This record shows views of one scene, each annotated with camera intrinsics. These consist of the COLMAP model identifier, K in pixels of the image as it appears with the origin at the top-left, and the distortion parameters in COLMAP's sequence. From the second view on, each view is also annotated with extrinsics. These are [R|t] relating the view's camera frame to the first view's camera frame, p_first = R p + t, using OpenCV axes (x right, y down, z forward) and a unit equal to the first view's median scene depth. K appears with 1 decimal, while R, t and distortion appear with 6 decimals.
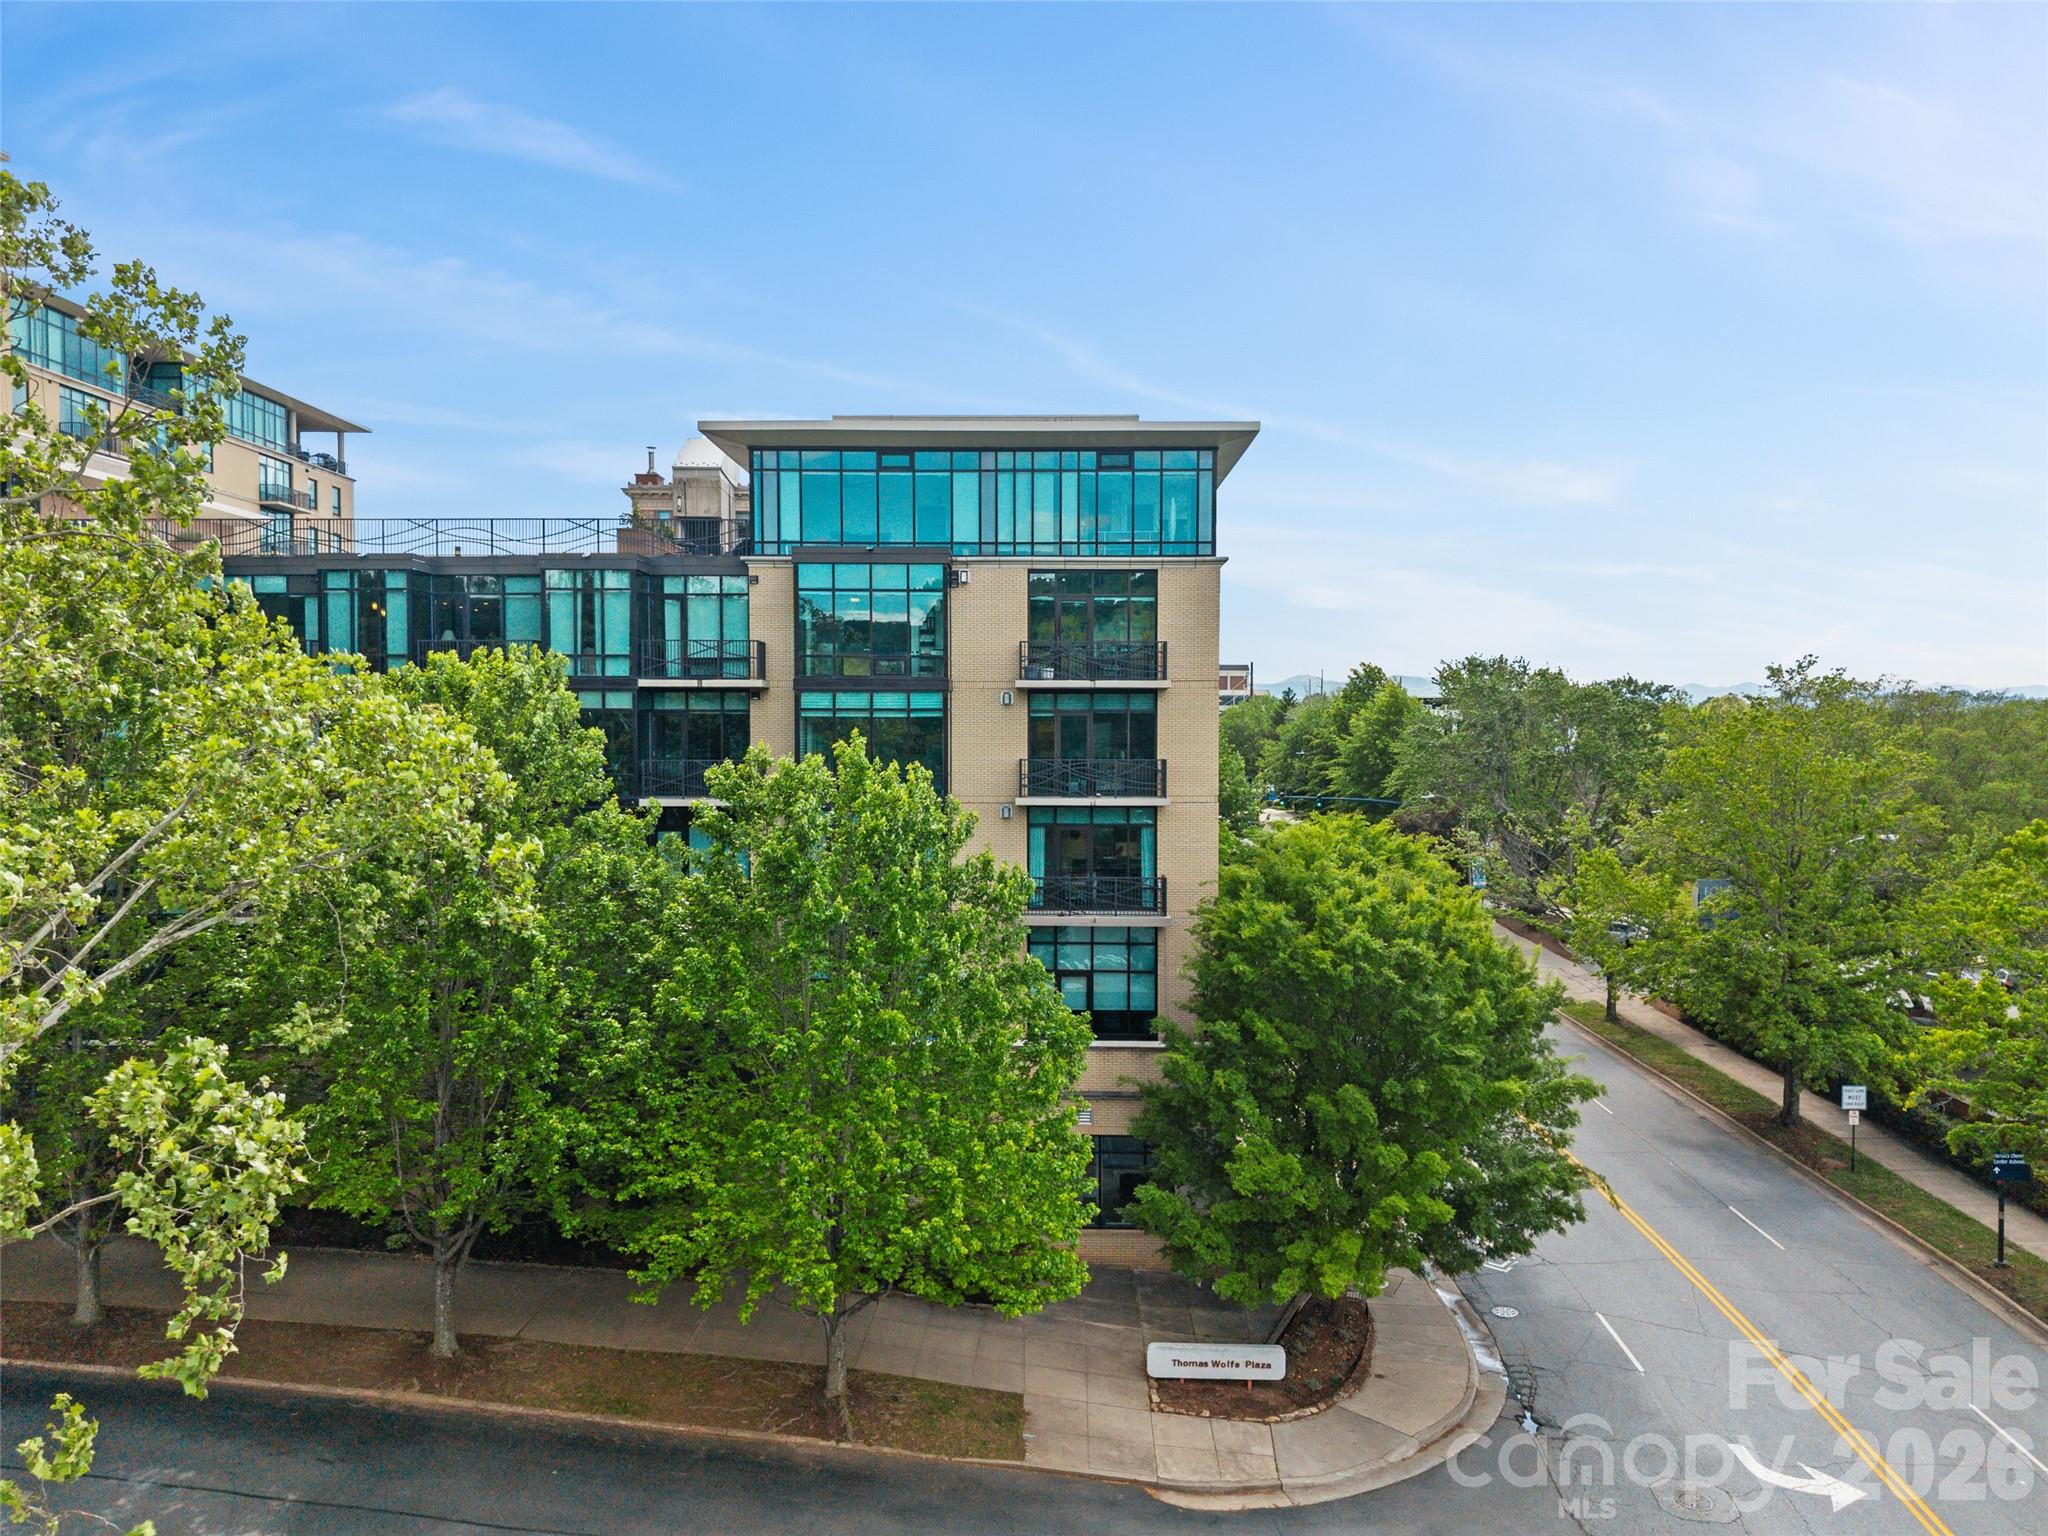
lens RADIAL K [[1414.4, 0, 1056.5], [0, 1414.4, 804.2], [0, 0, 1]] dist [0.035406, -0.001233]
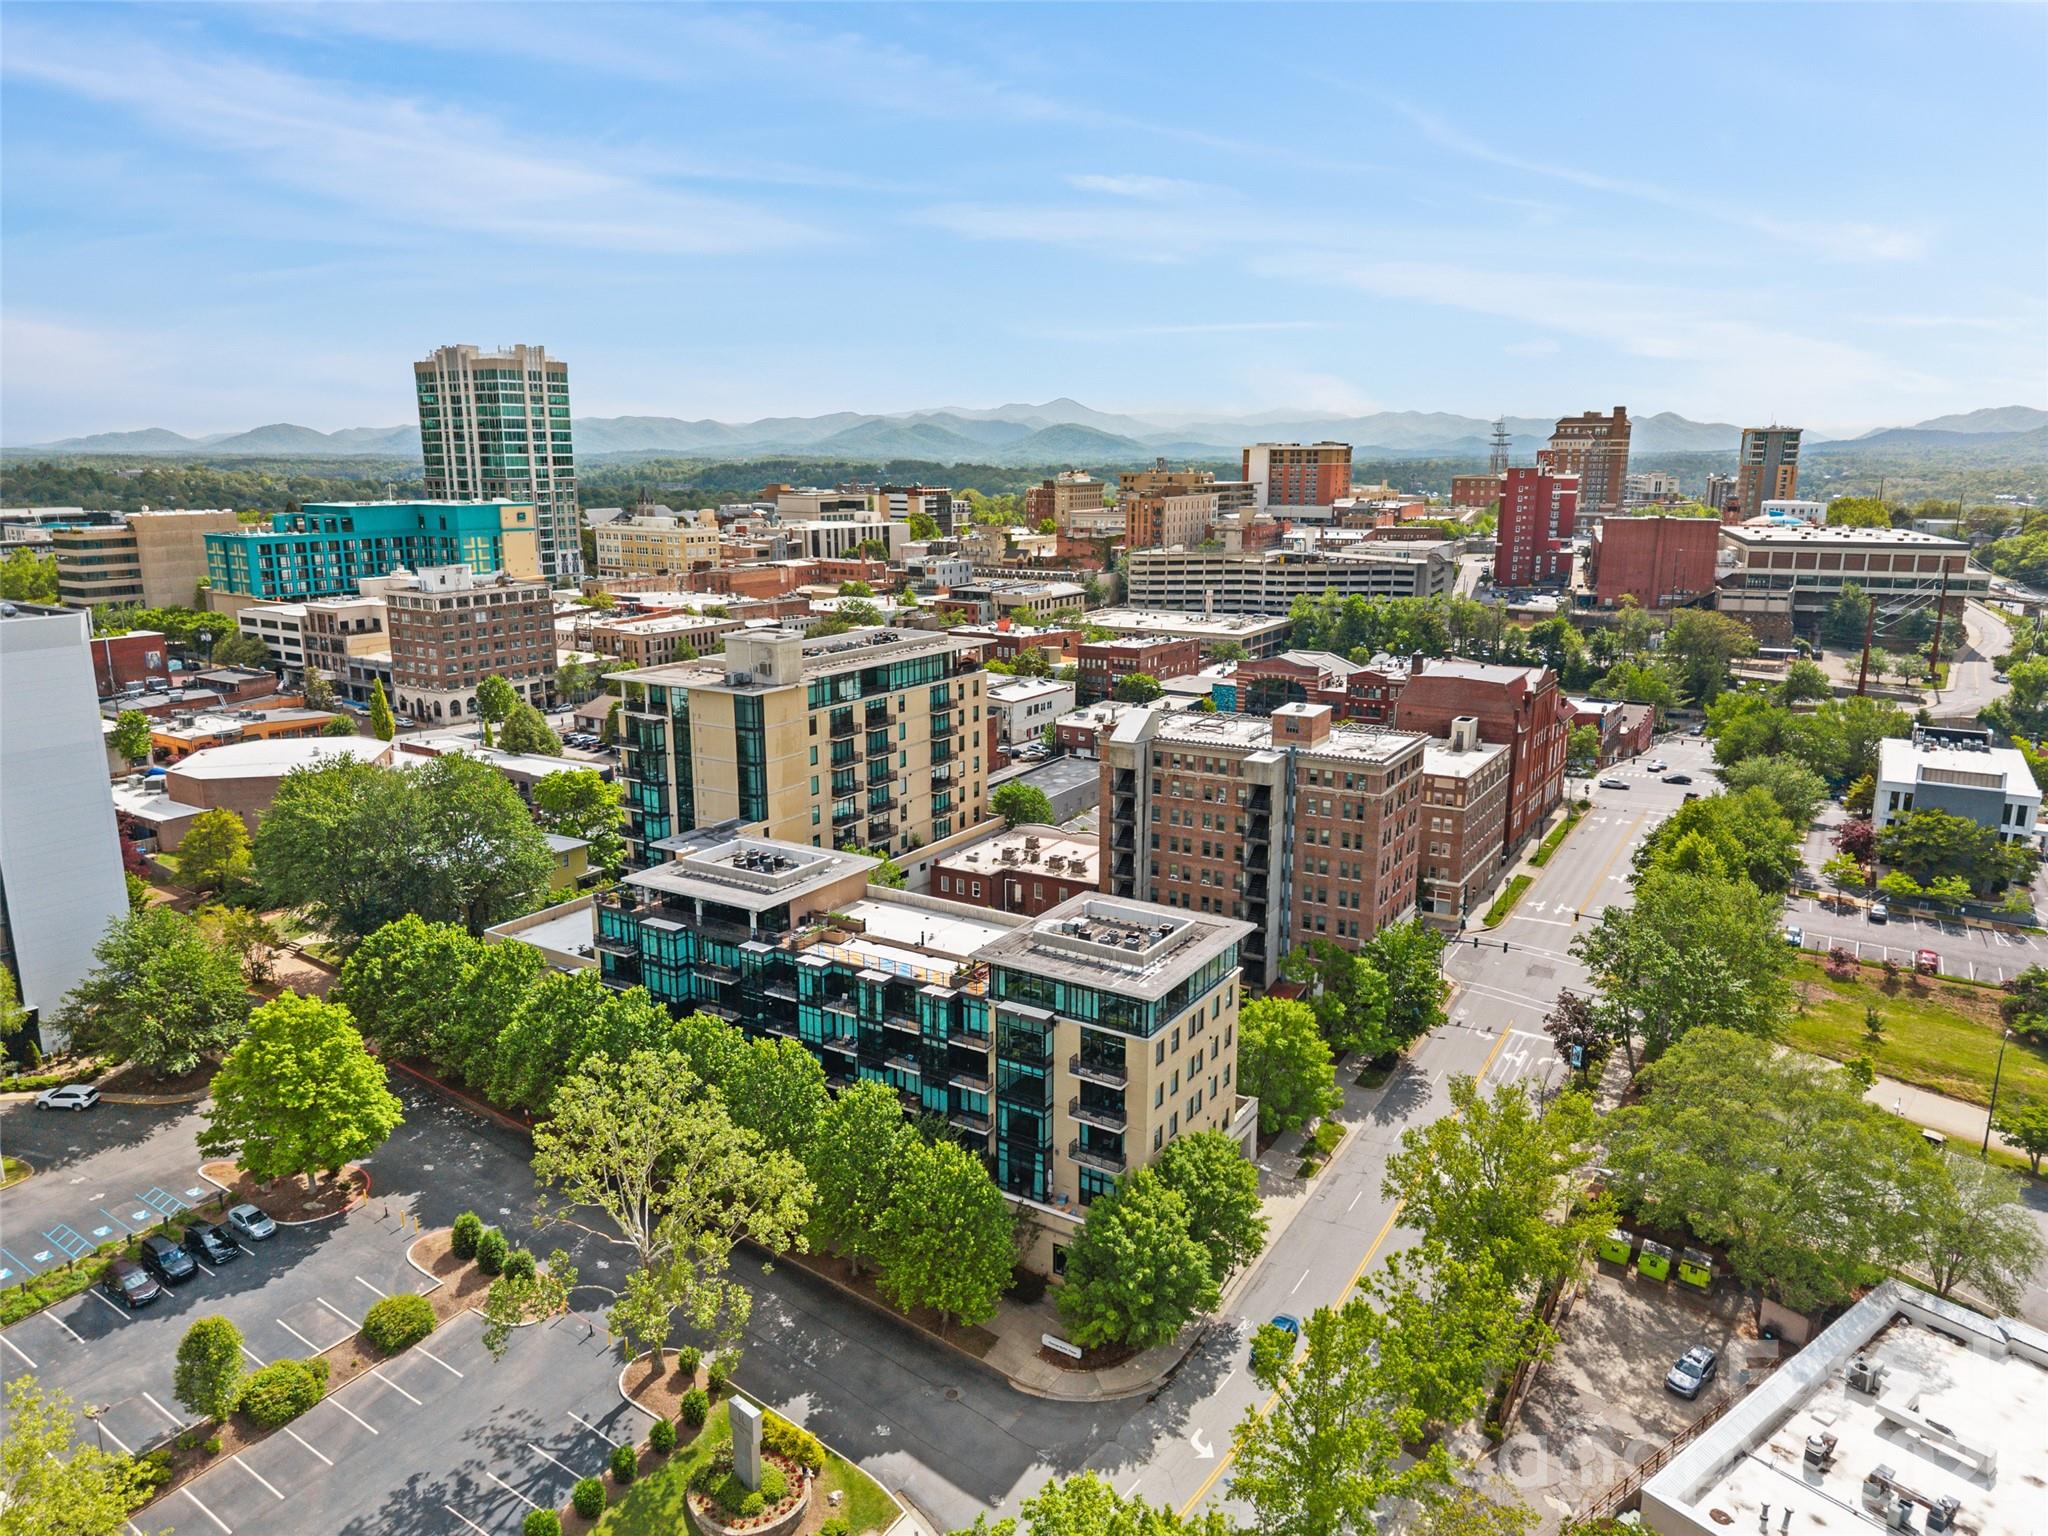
lens RADIAL K [[1387.9, 0, 1021.6], [0, 1387.9, 762.2], [0, 0, 1]] dist [0.024791, -0.005018]
pose [[0.853980, 0.109714, -0.508607, 1.108556], [-0.026956, 0.985532, 0.167334, -1.048897], [0.519607, -0.129190, 0.844582, -1.104185]]
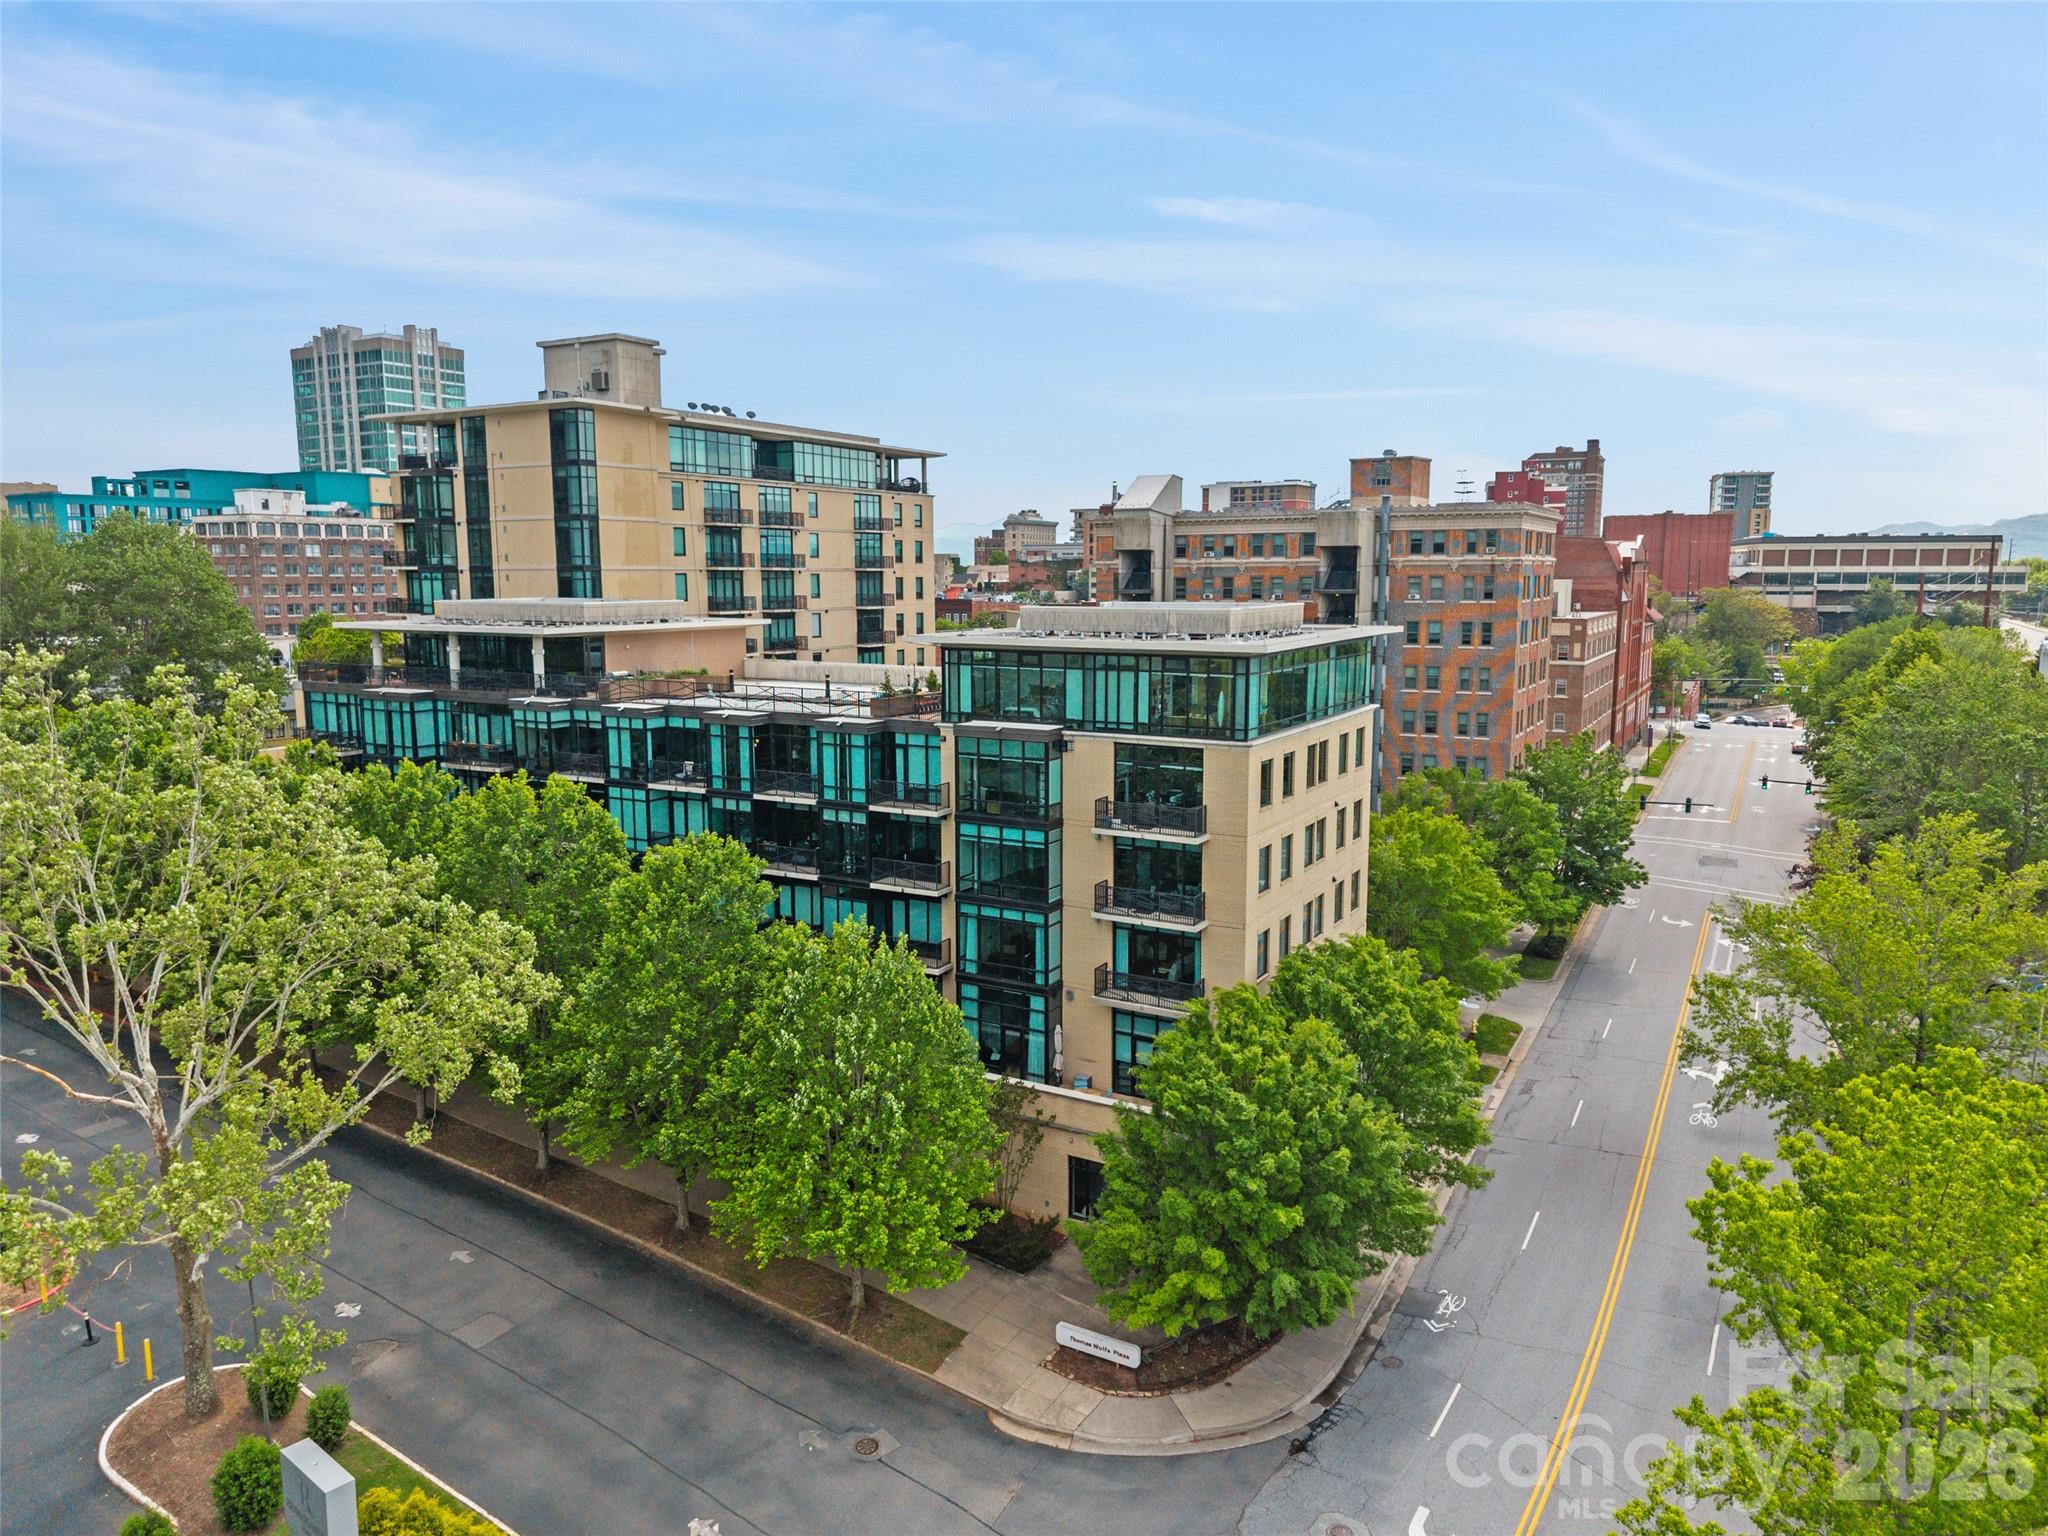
lens RADIAL K [[1387.9, 0, 1021.6], [0, 1387.9, 762.2], [0, 0, 1]] dist [0.024791, -0.005018]
pose [[0.873812, 0.060945, -0.482429, 0.546164], [-0.022623, 0.996136, 0.084865, -0.257658], [0.485736, -0.063242, 0.871815, -0.204280]]
